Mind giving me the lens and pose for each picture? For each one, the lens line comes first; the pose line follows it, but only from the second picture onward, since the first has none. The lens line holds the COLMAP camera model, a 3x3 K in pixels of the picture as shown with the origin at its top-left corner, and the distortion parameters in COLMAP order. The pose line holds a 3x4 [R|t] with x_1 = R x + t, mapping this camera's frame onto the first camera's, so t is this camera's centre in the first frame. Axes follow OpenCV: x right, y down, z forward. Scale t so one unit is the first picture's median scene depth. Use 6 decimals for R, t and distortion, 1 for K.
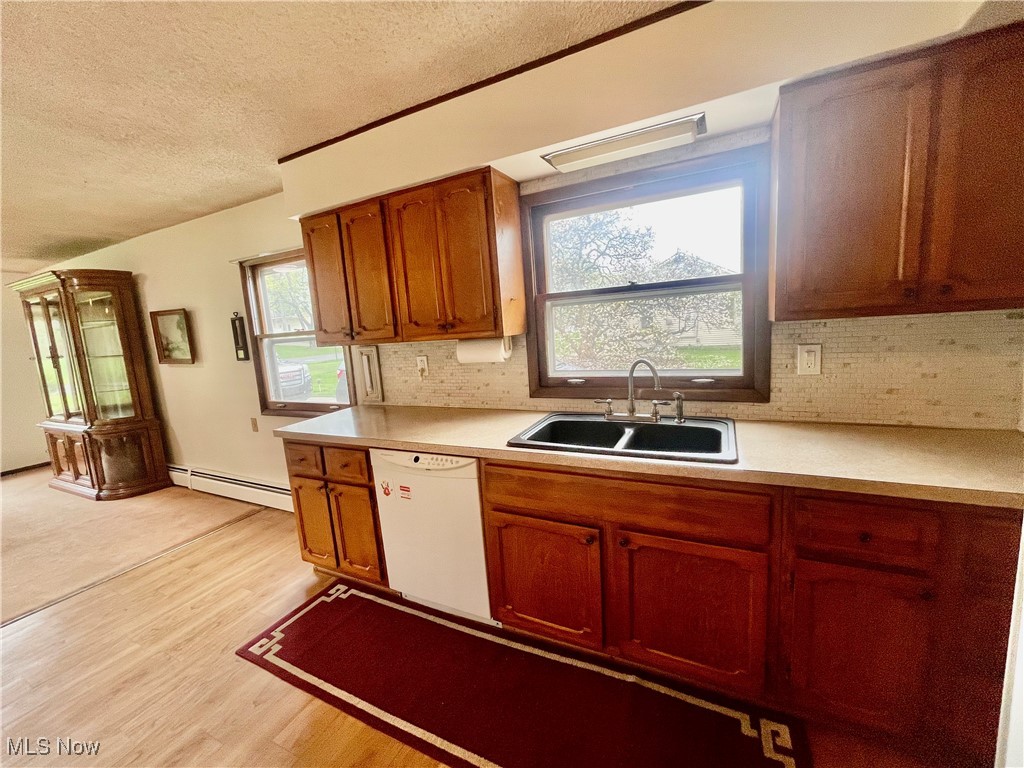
lens RADIAL K [[414.6, 0, 511.8], [0, 414.6, 383.6], [0, 0, 1]] dist [-0.003709, 0.001347]
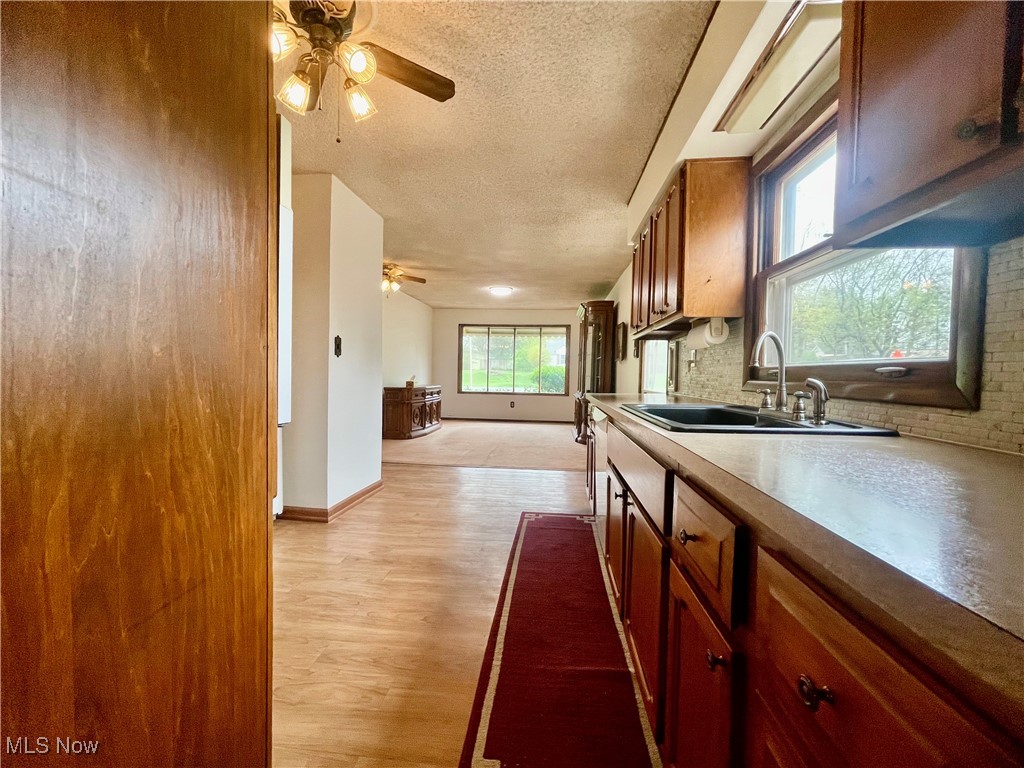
lens RADIAL K [[414.6, 0, 511.1], [0, 414.6, 383.8], [0, 0, 1]] dist [-0.003709, 0.001347]
pose [[0.354107, 0.100565, -0.929782, 0.744035], [-0.181434, 0.982700, 0.037189, 0.081171], [0.917436, 0.155525, 0.366227, 0.245332]]
